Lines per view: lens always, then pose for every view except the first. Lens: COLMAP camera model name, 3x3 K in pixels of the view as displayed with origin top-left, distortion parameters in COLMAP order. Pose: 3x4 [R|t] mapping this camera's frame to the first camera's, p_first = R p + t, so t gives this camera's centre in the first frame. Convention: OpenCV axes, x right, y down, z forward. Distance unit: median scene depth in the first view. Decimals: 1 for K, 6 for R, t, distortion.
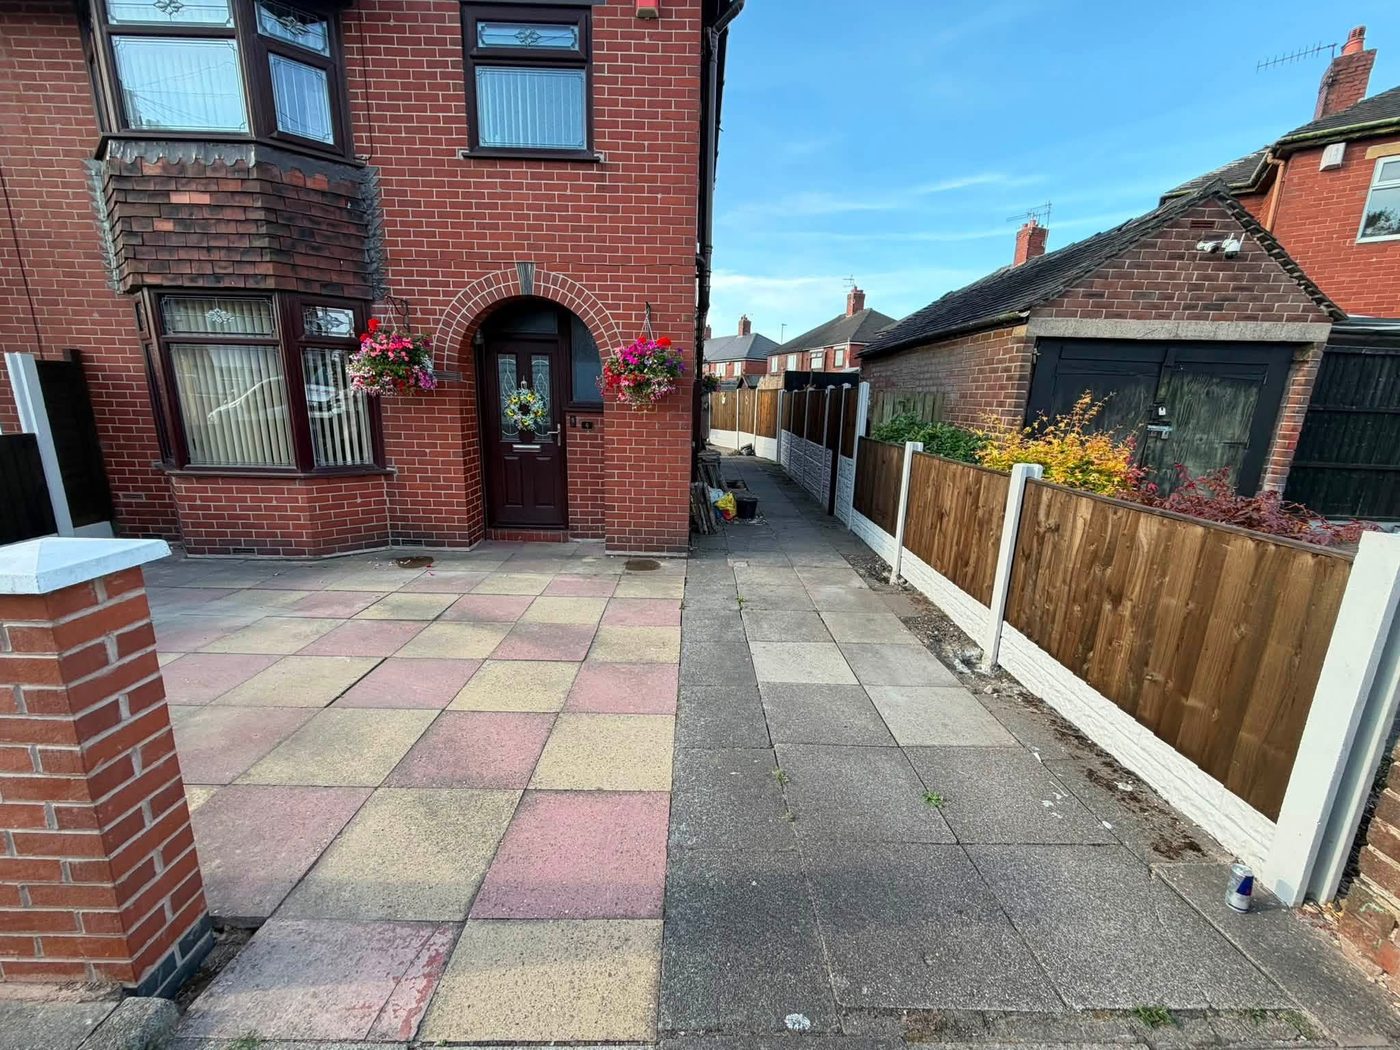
lens RADIAL K [[574.6, 0, 698.3], [0, 574.6, 527.1], [0, 0, 1]] dist [0.003302, -0.000406]
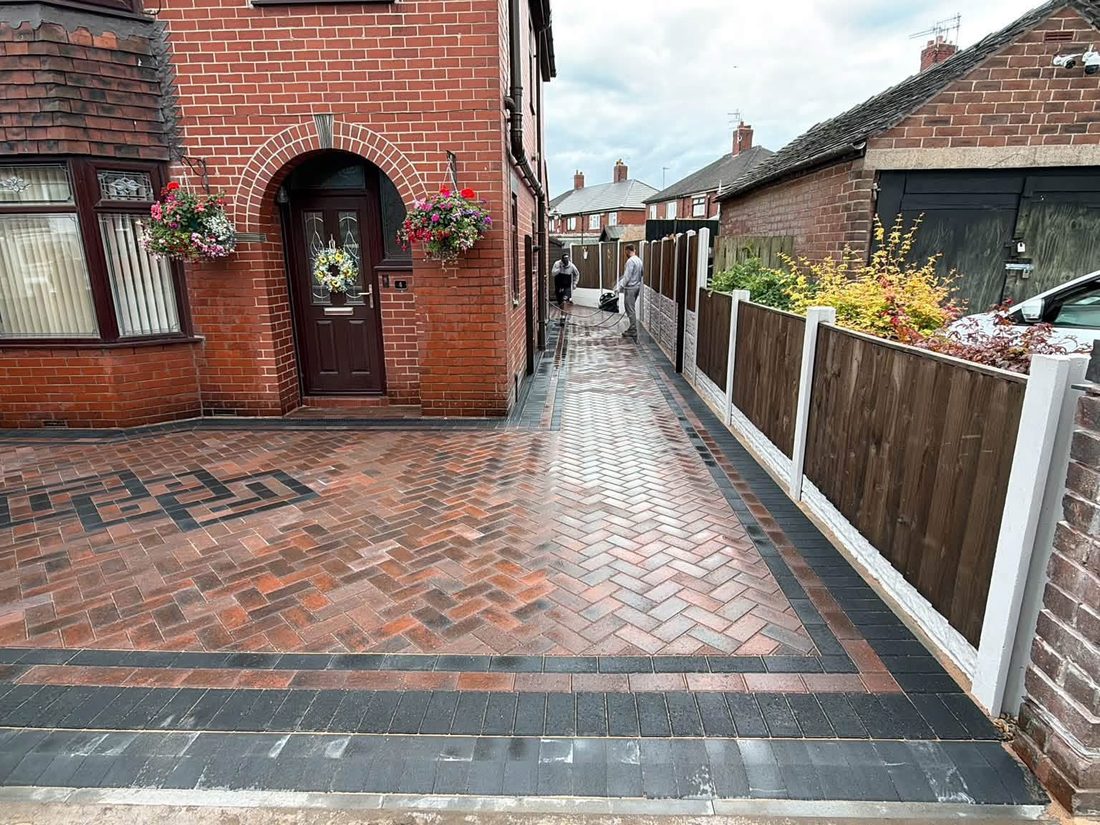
lens RADIAL K [[633.9, 0, 550.8], [0, 633.9, 416.3], [0, 0, 1]] dist [0.004985, -0.001350]
pose [[0.998491, -0.022906, -0.049915, 0.116475], [0.024289, 0.999333, 0.027266, 0.019638], [0.049257, -0.028437, 0.998381, -0.044502]]
